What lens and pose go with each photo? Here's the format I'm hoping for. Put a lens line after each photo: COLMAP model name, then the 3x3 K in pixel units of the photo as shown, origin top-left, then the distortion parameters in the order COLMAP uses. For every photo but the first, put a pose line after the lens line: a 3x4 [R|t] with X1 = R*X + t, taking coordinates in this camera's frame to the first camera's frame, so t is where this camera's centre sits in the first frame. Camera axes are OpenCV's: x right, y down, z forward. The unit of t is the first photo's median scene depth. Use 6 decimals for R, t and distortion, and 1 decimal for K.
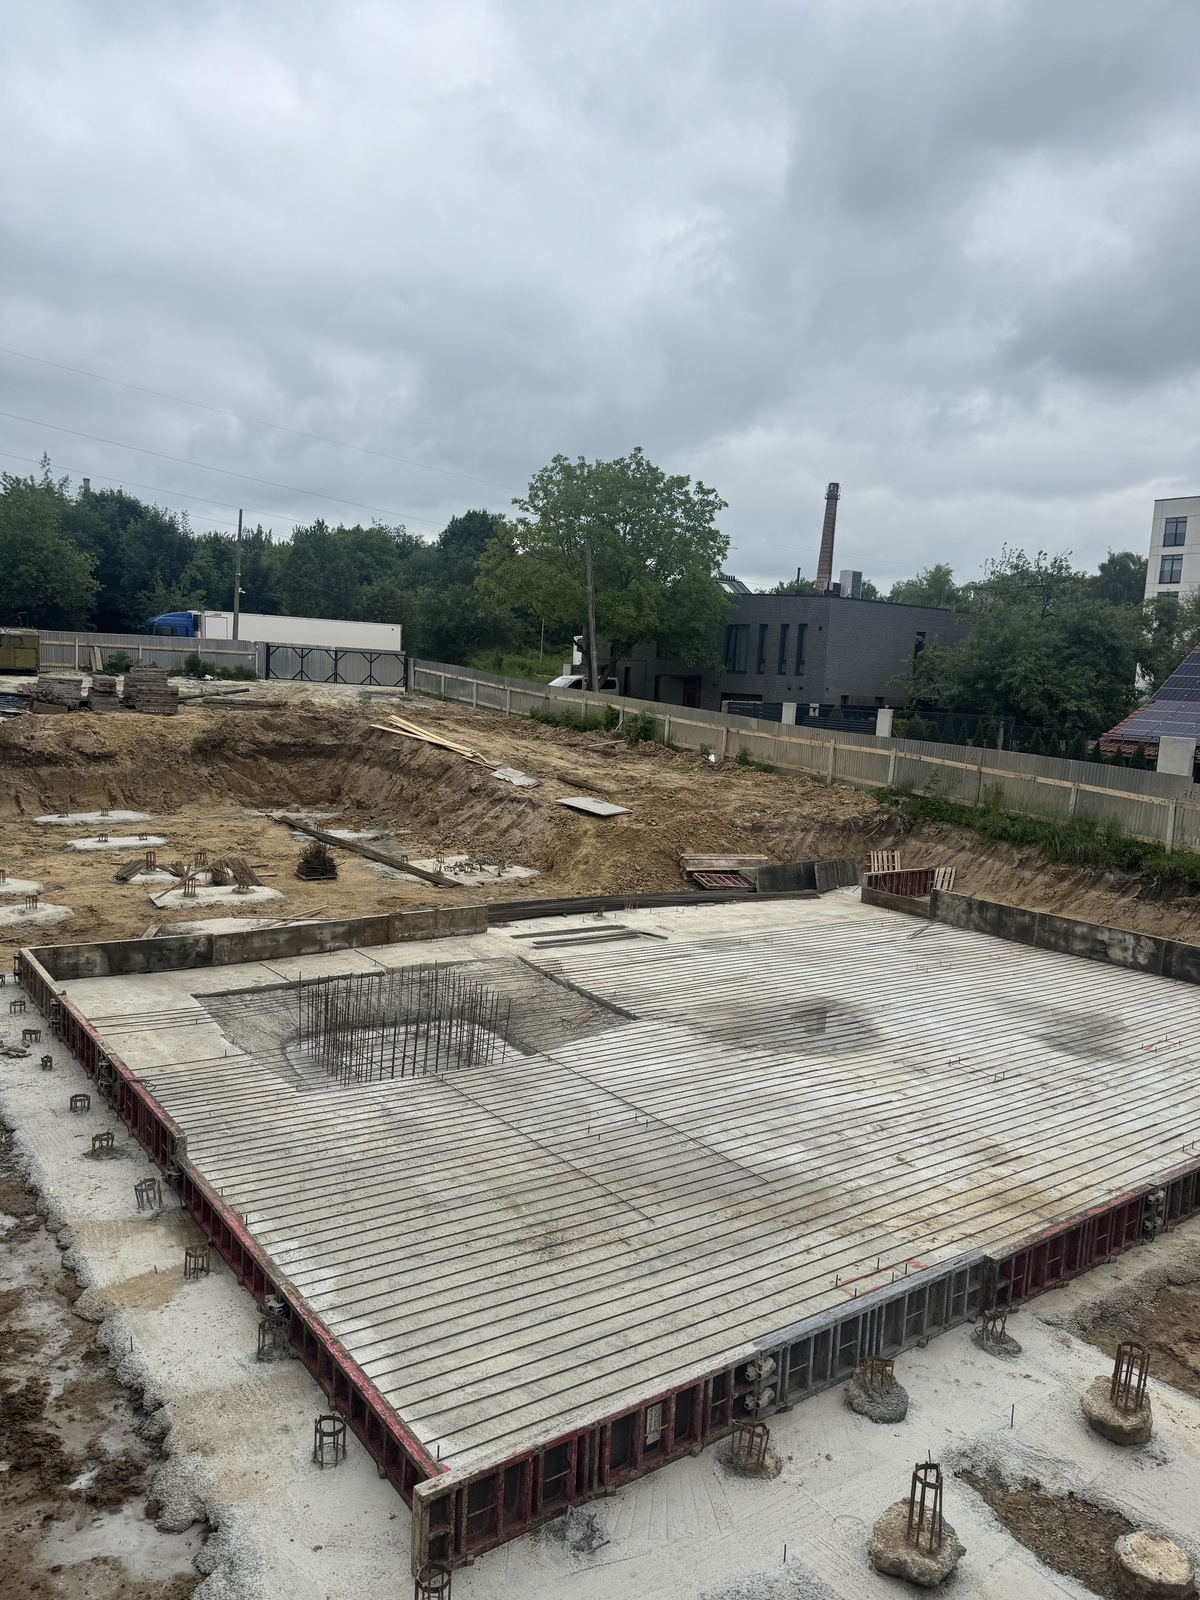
lens RADIAL K [[1128.9, 0, 604.0], [0, 1128.9, 806.9], [0, 0, 1]] dist [0.096999, -0.118791]
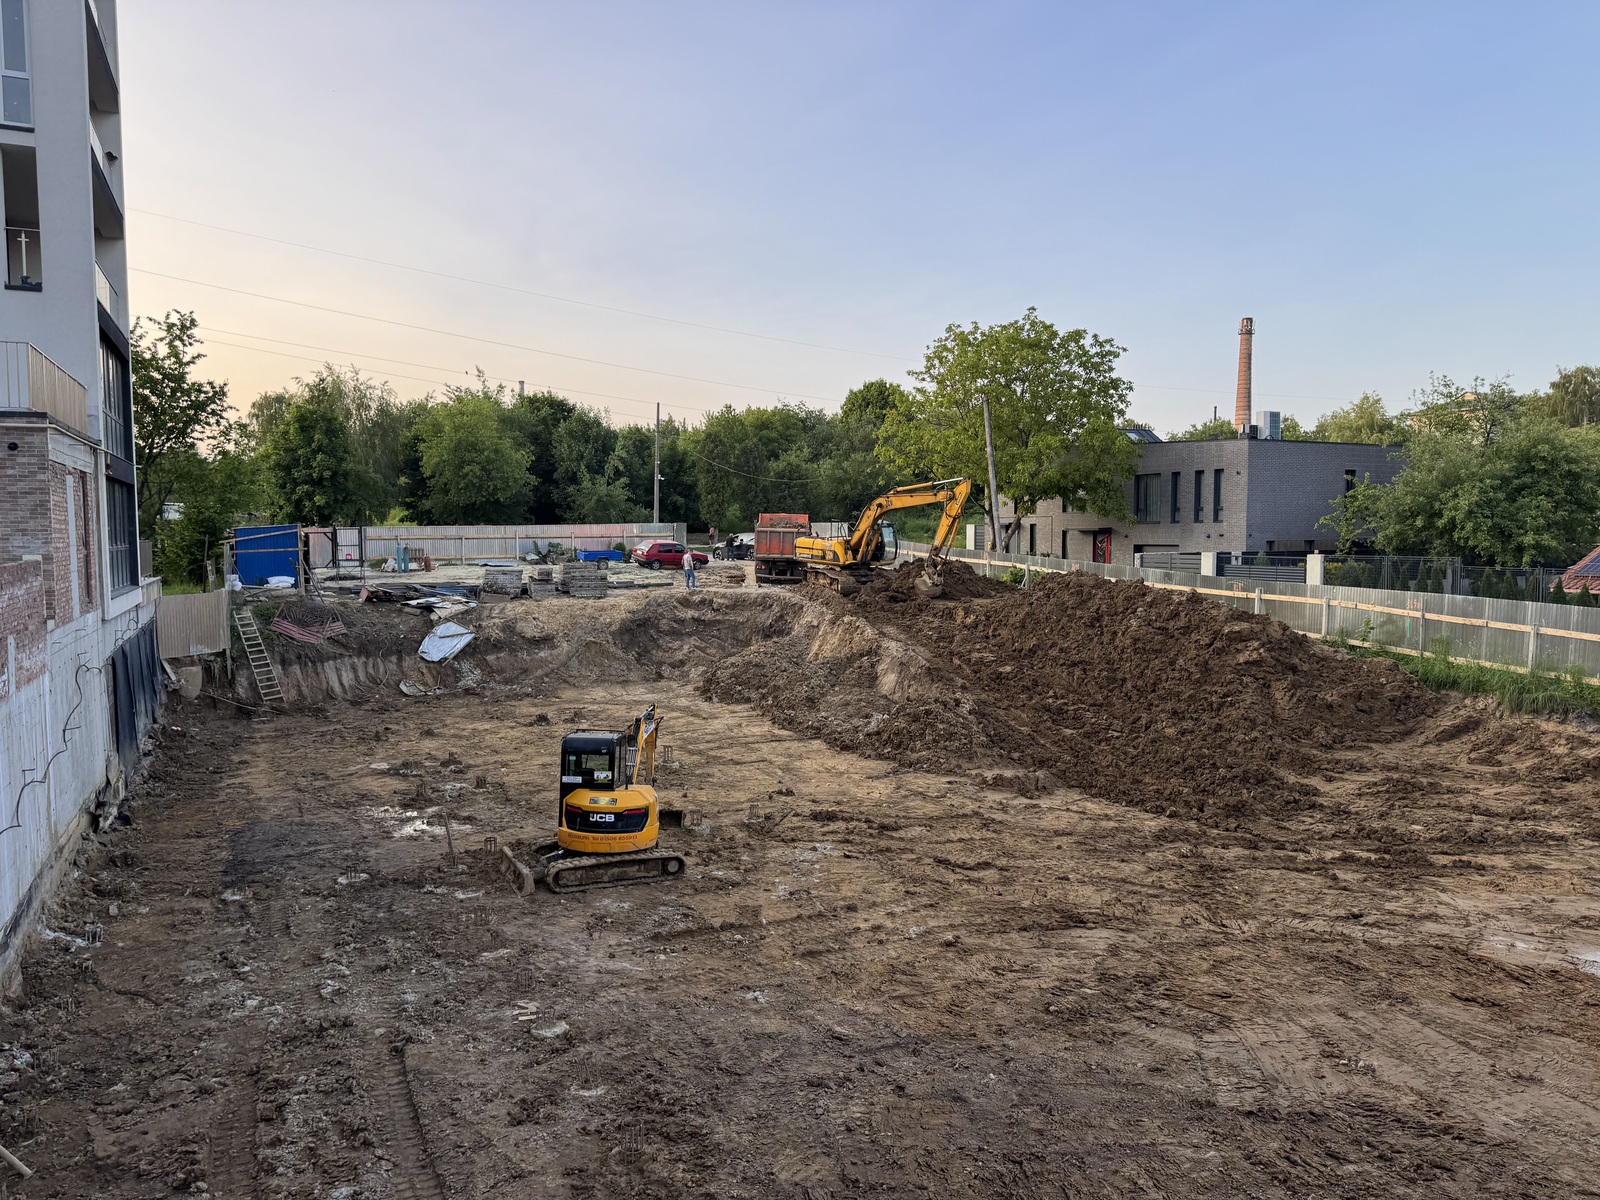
lens RADIAL K [[1128.9, 0, 805.2], [0, 1128.9, 598.0], [0, 0, 1]] dist [0.096999, -0.118791]
pose [[0.982048, -0.050195, -0.181830, 0.004316], [0.039037, 0.997158, -0.064436, -0.005360], [0.184548, 0.056181, 0.981216, -0.009247]]
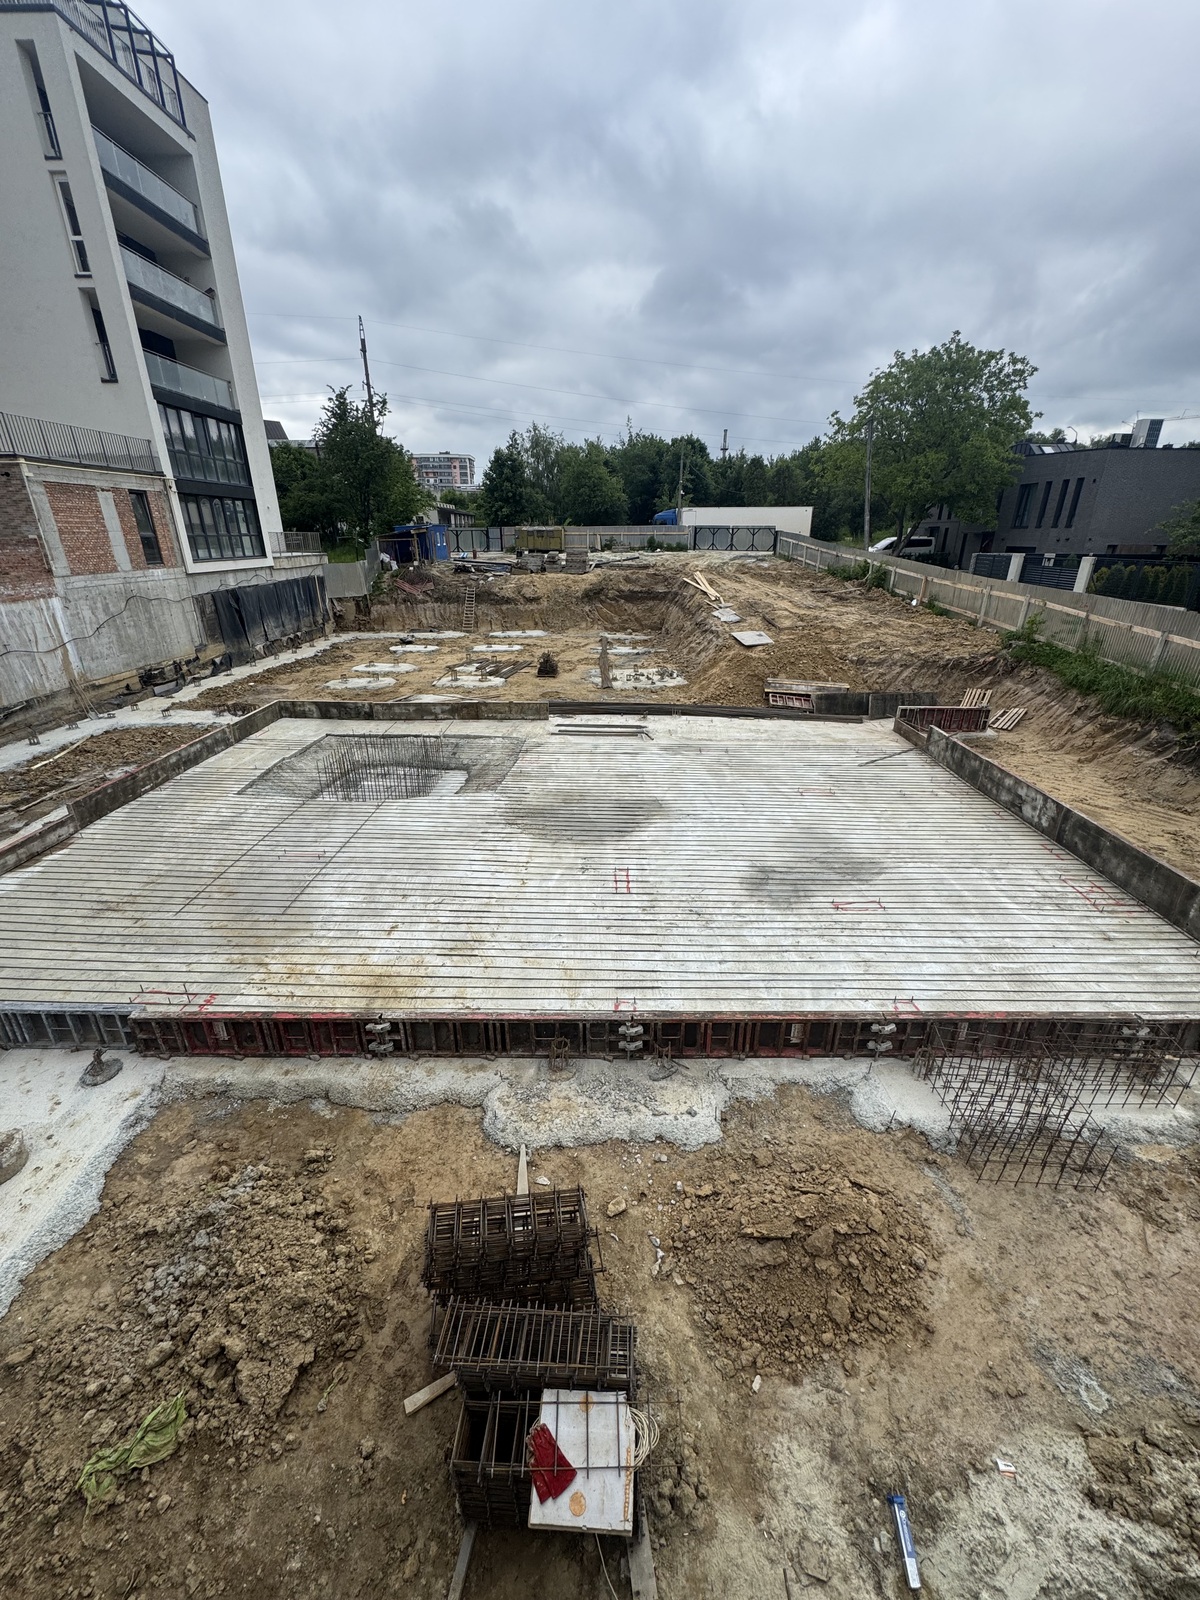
lens RADIAL K [[640.1, 0, 599.5], [0, 640.1, 805.3], [0, 0, 1]] dist [-0.003687, 0.000538]
pose [[0.793872, 0.190604, -0.577441, 0.304482], [-0.031998, 0.961383, 0.273347, -0.010926], [0.607243, -0.198525, 0.769314, 0.223245]]
